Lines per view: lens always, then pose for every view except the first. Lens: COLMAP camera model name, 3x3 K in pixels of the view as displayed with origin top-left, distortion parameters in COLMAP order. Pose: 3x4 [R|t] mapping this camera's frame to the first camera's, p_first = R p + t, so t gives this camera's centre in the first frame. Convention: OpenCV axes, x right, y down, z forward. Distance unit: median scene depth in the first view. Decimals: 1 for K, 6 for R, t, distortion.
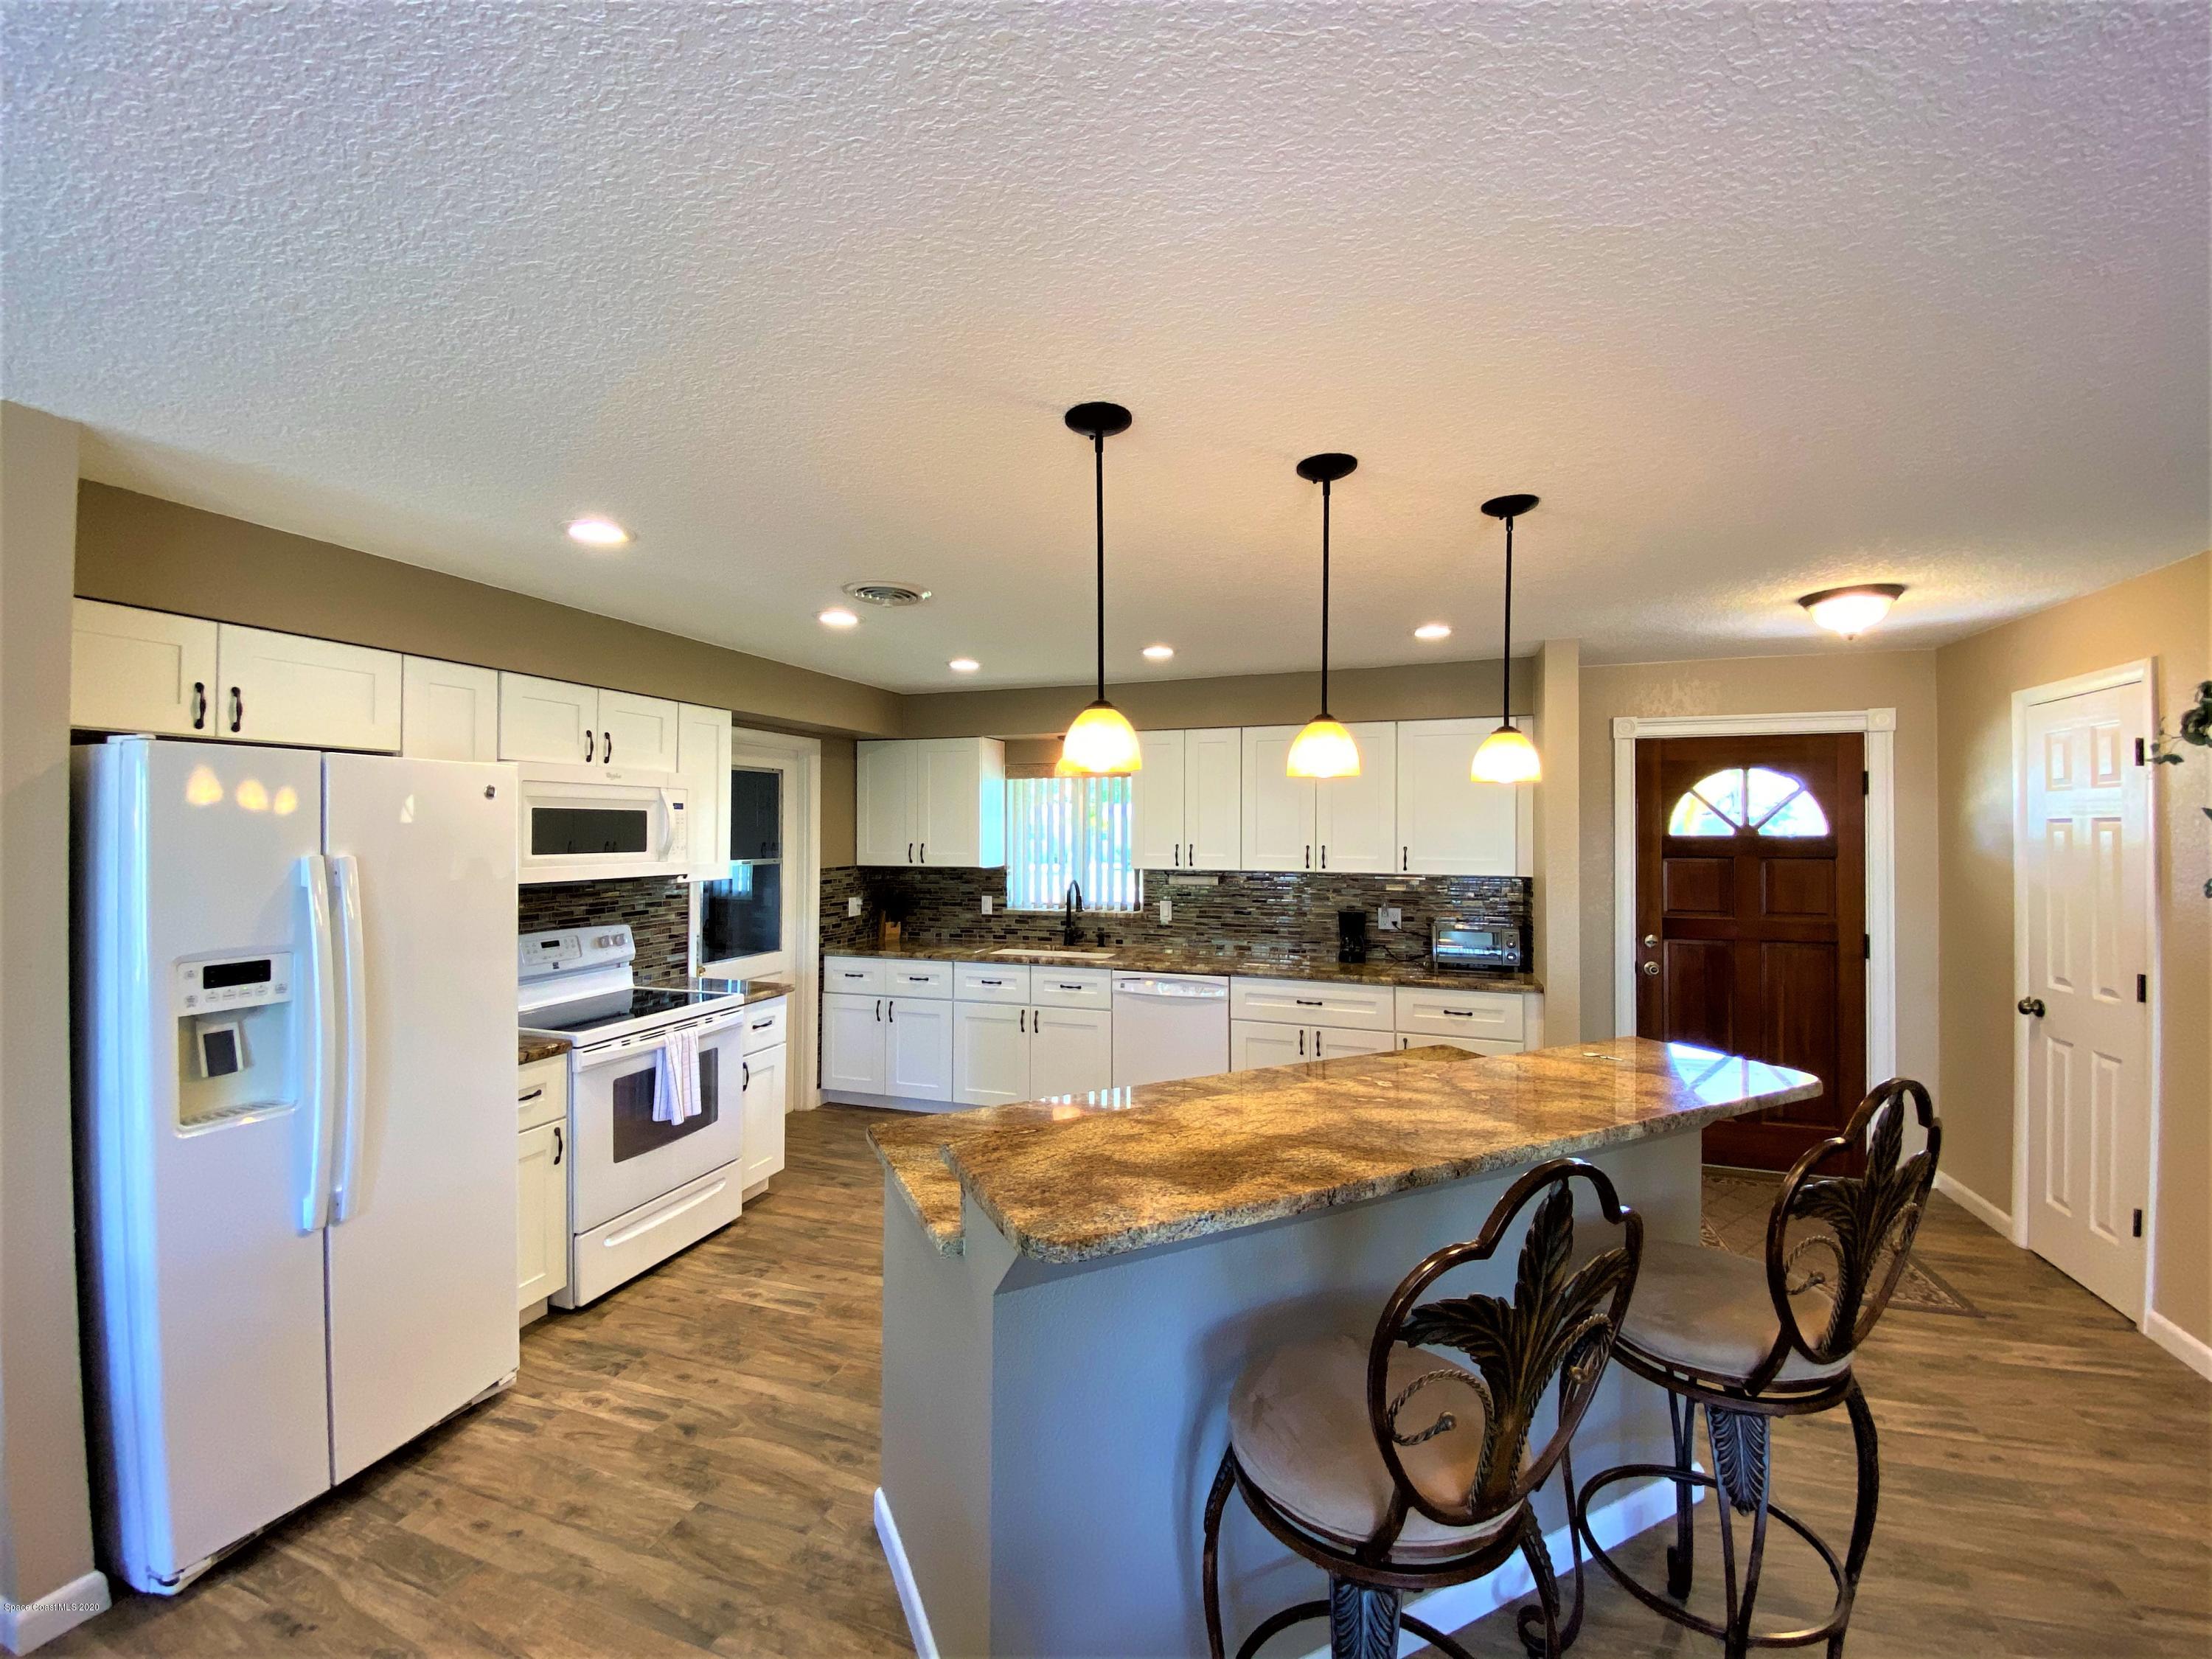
lens RADIAL K [[900.4, 0, 1106.0], [0, 900.4, 829.5], [0, 0, 1]] dist [0.034443, -0.031829]
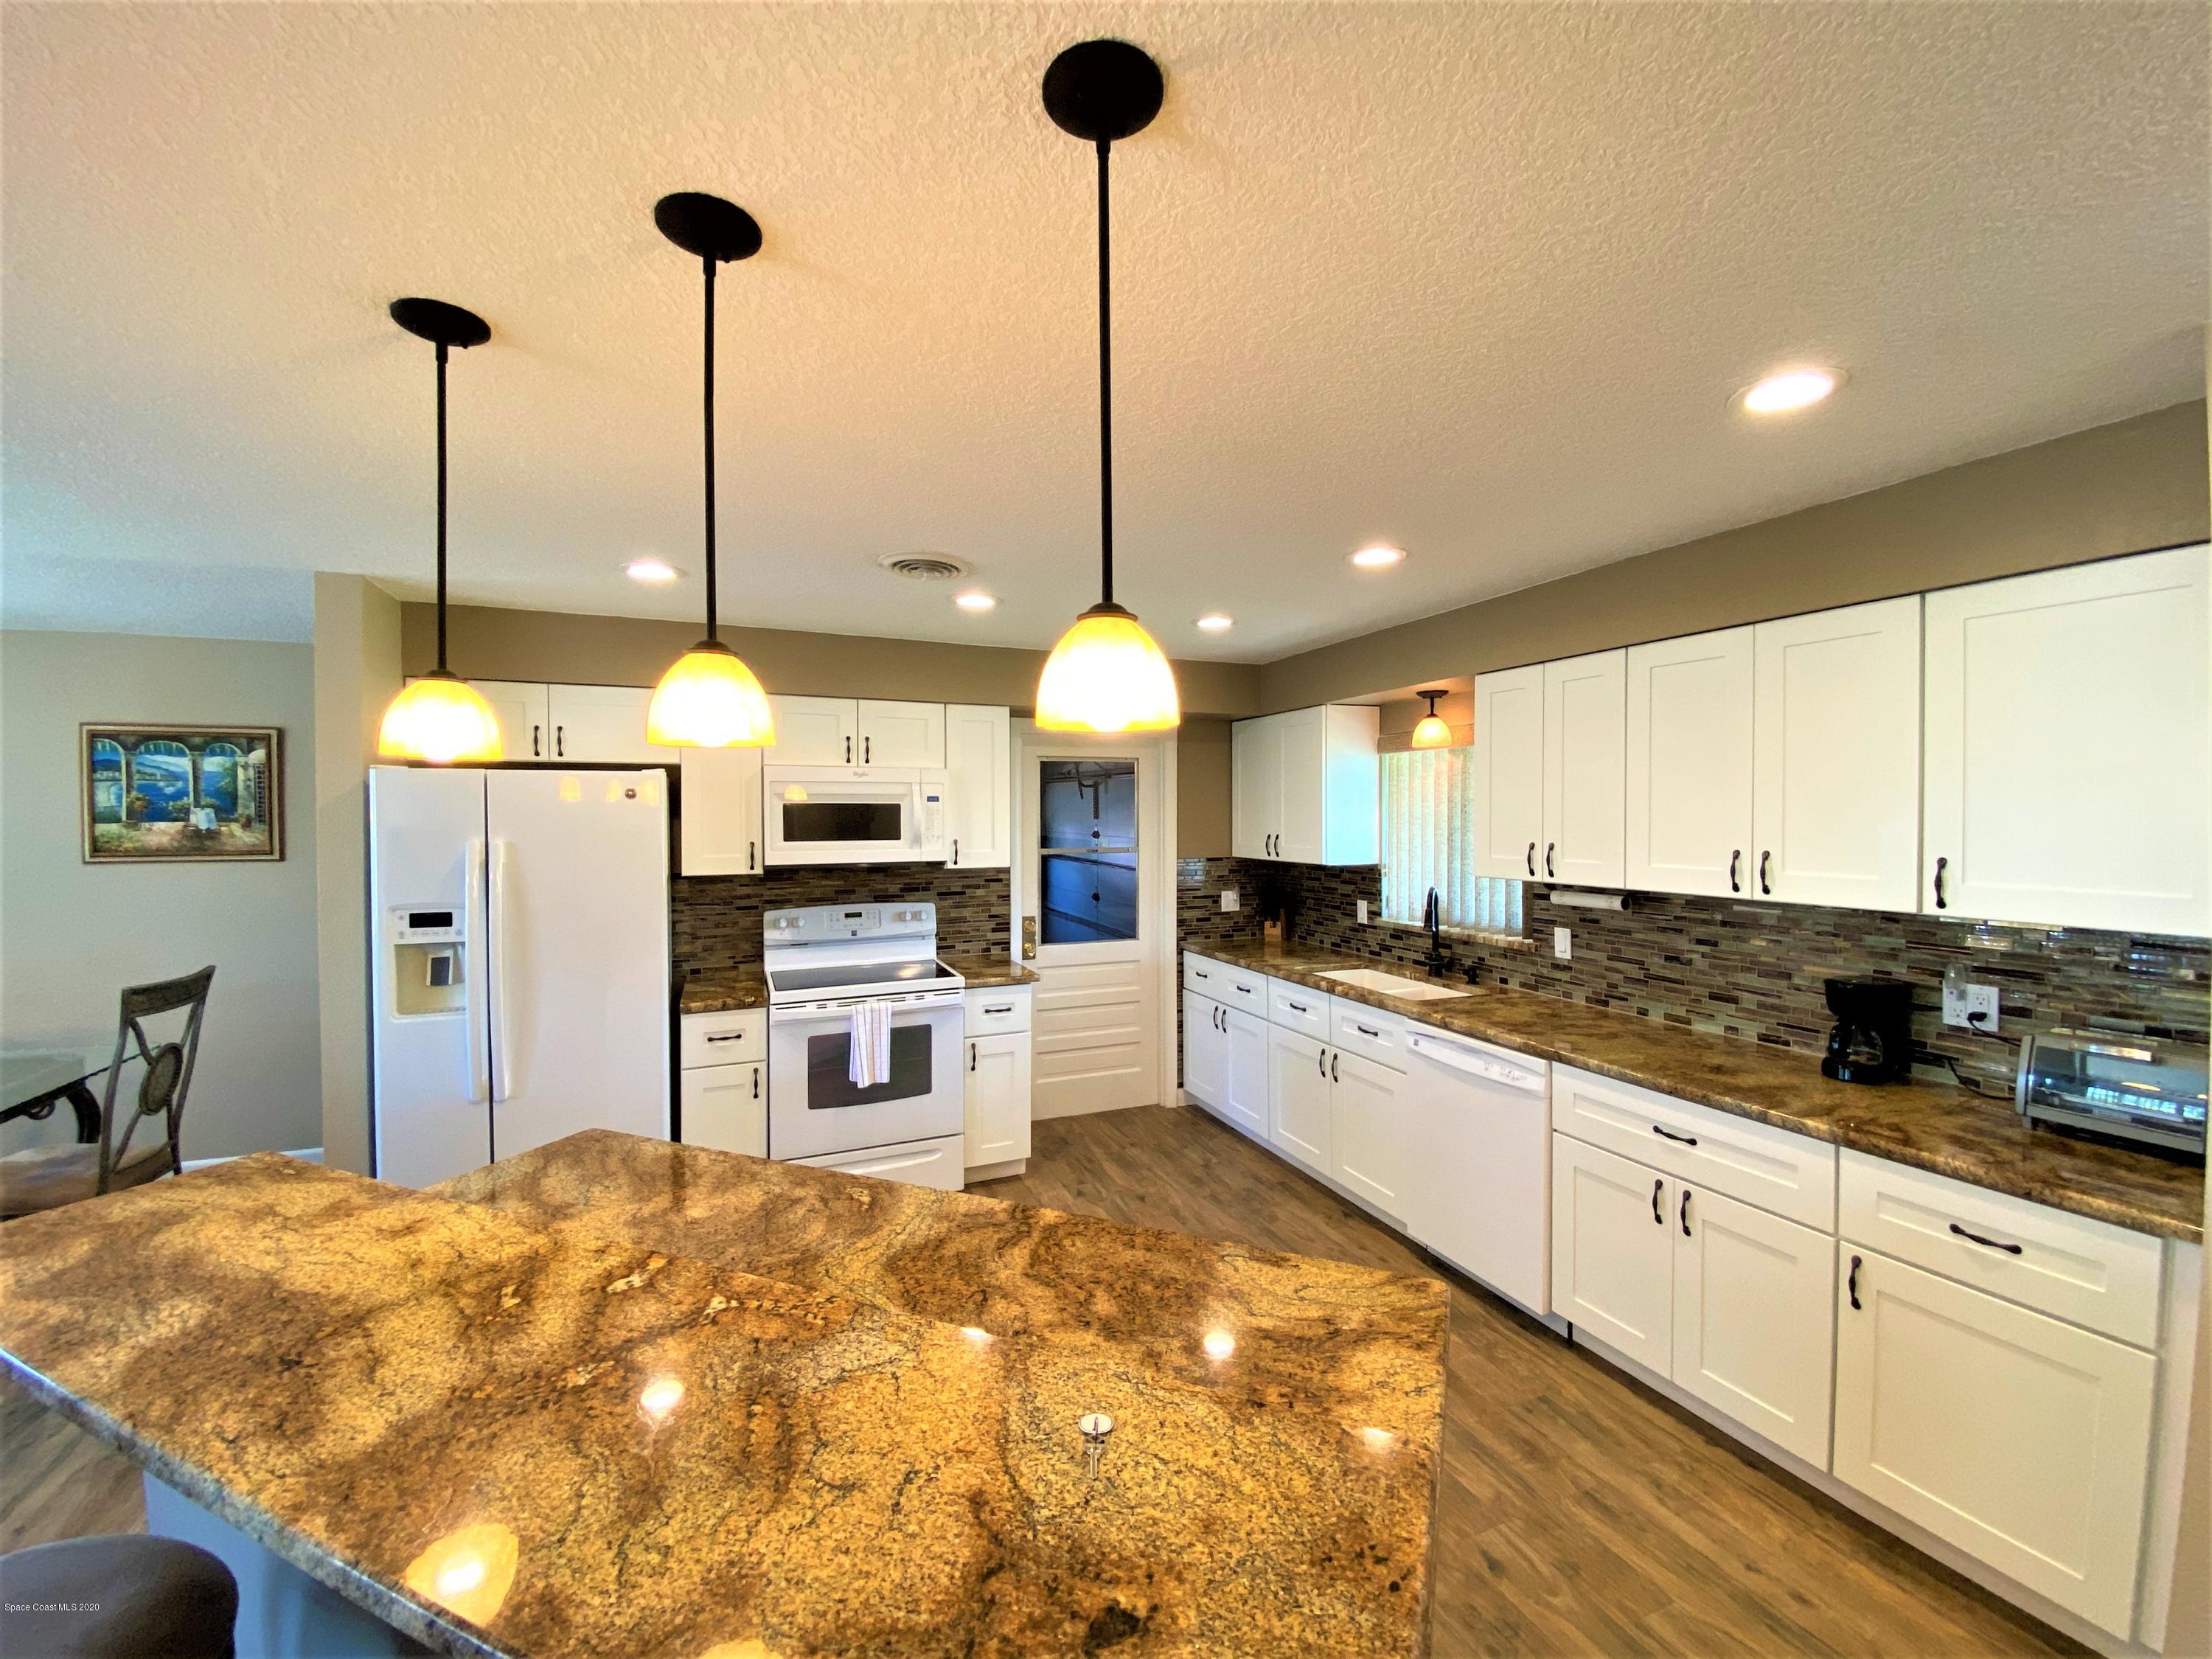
lens RADIAL K [[900.0, 0, 1105.8], [0, 900.0, 819.2], [0, 0, 1]] dist [0.028143, -0.025086]
pose [[0.663871, 0.003104, -0.747840, 0.435698], [0.003512, 0.999967, 0.007268, -0.007359], [0.747838, -0.007451, 0.663839, 0.394209]]
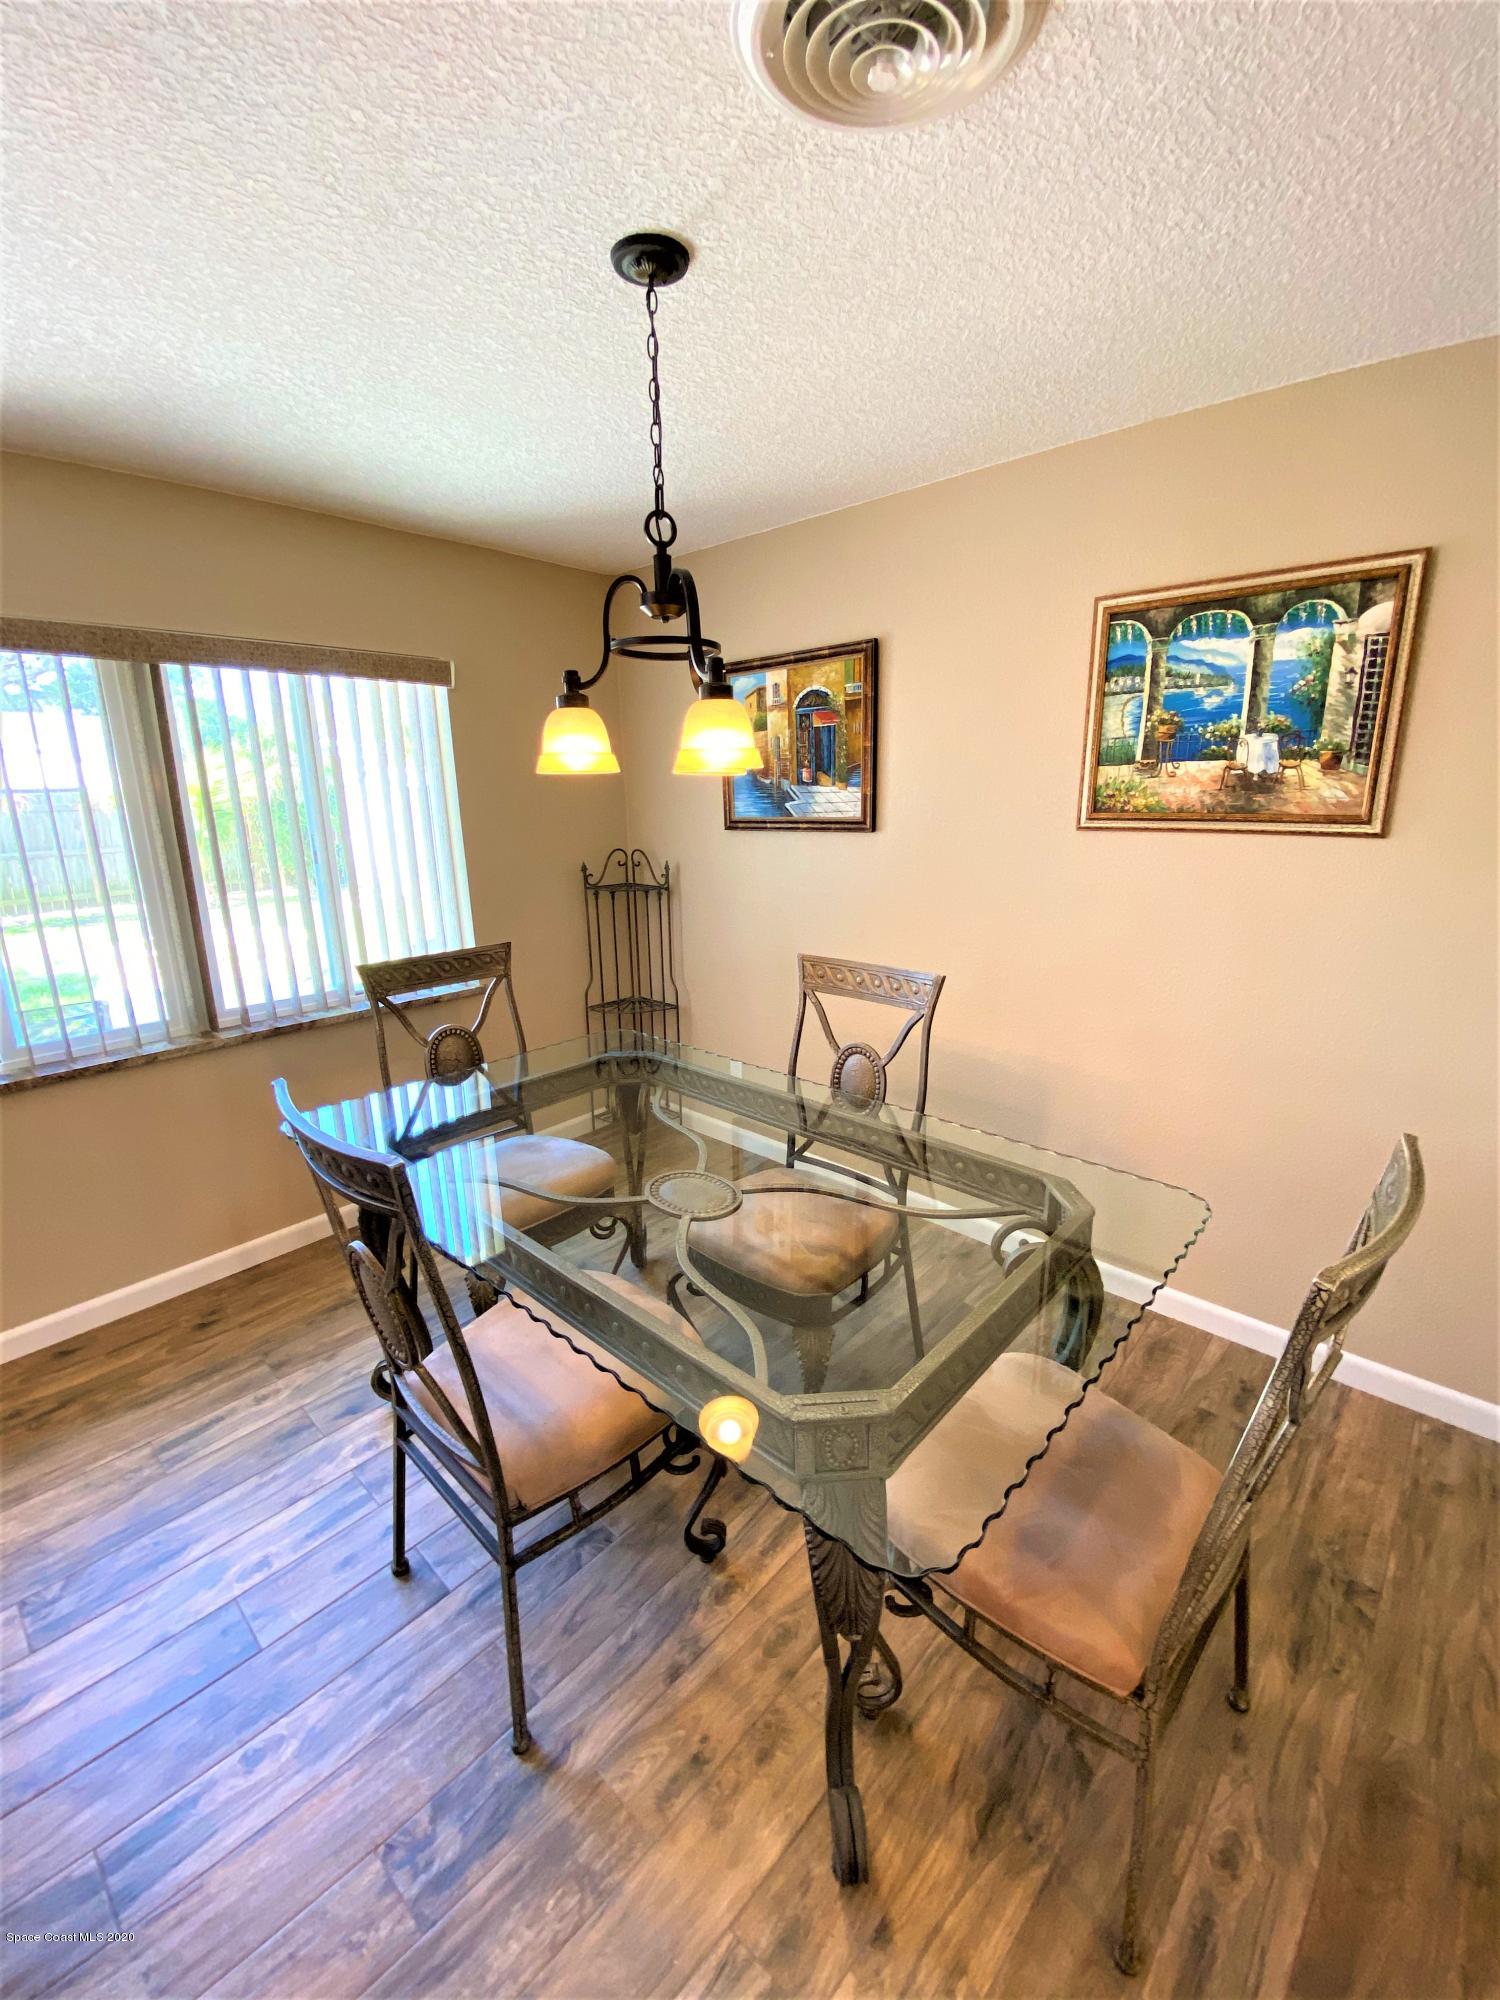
lens RADIAL K [[814.1, 0, 750.0], [0, 814.1, 1000.0], [0, 0, 1]] dist [0.034443, -0.031829]
pose [[-0.402048, 0.234091, -0.885189, -0.353162], [0.013706, 0.968196, 0.249818, 0.011536], [0.915516, 0.088306, -0.392470, 0.239938]]
